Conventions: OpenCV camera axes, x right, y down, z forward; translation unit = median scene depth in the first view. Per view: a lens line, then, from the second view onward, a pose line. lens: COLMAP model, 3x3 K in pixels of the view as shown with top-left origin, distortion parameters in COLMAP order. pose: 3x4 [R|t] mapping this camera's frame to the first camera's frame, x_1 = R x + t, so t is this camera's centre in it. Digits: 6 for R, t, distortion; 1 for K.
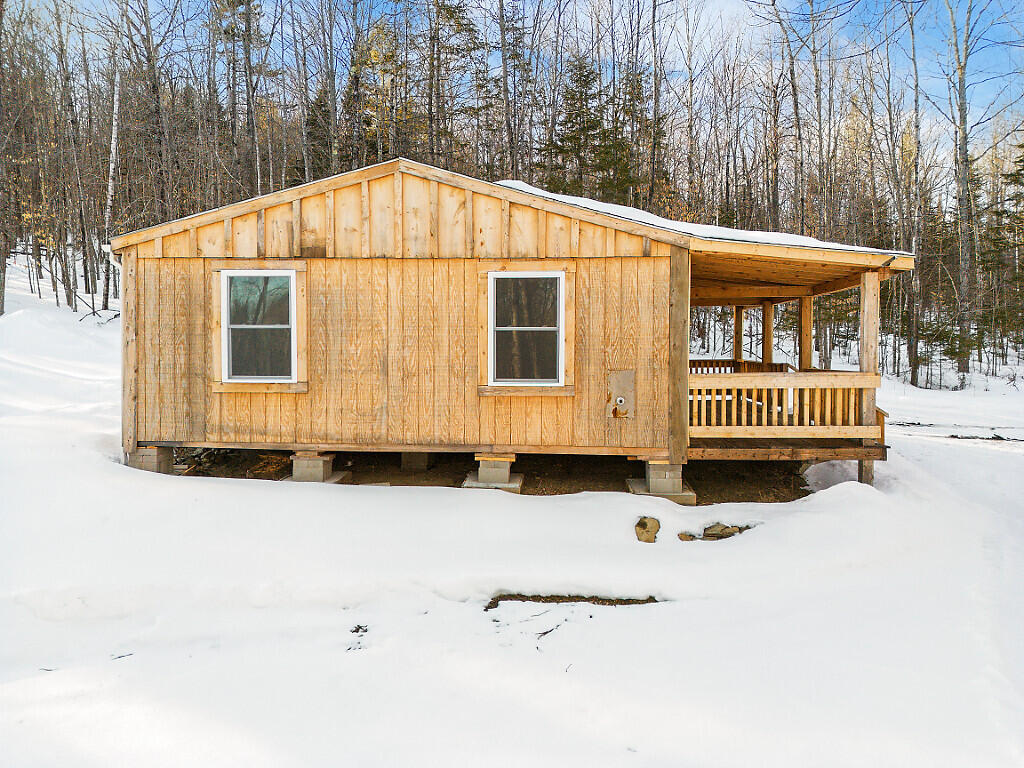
lens RADIAL K [[731.0, 0, 506.2], [0, 731.0, 370.4], [0, 0, 1]] dist [0.097266, -0.082605]
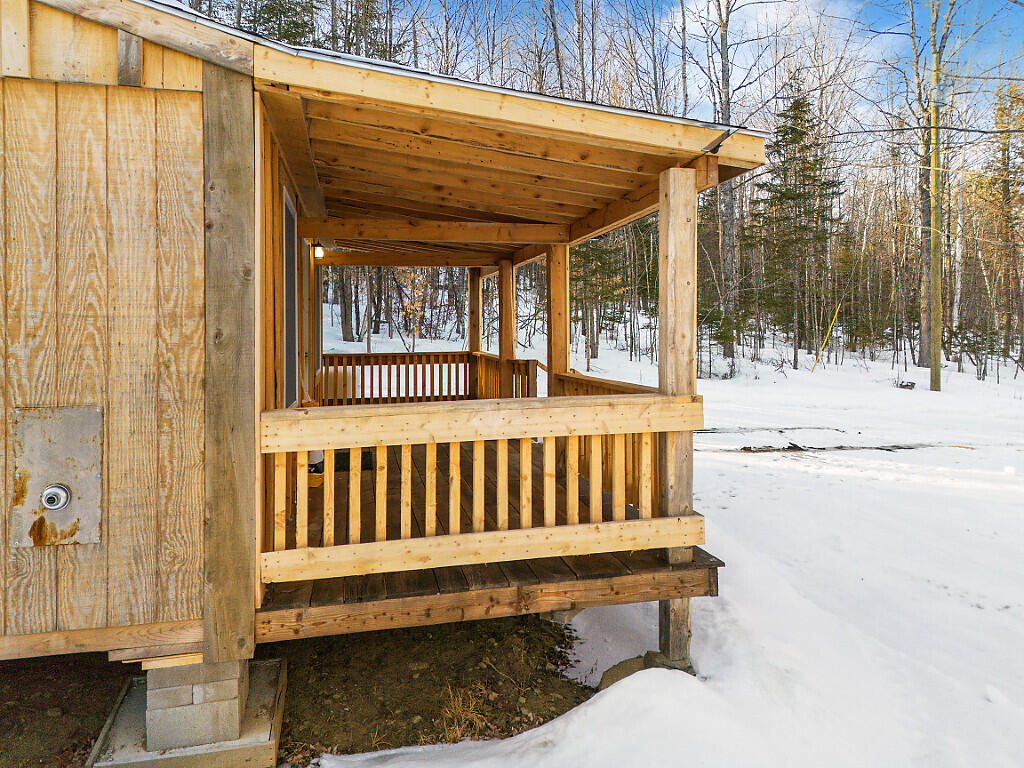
lens RADIAL K [[731.0, 0, 506.2], [0, 731.0, 370.4], [0, 0, 1]] dist [0.097266, -0.082605]
pose [[0.958732, -0.020862, 0.283543, 0.261064], [0.014211, 0.999574, 0.025496, -0.024210], [-0.283954, -0.020415, 0.958620, 0.600651]]
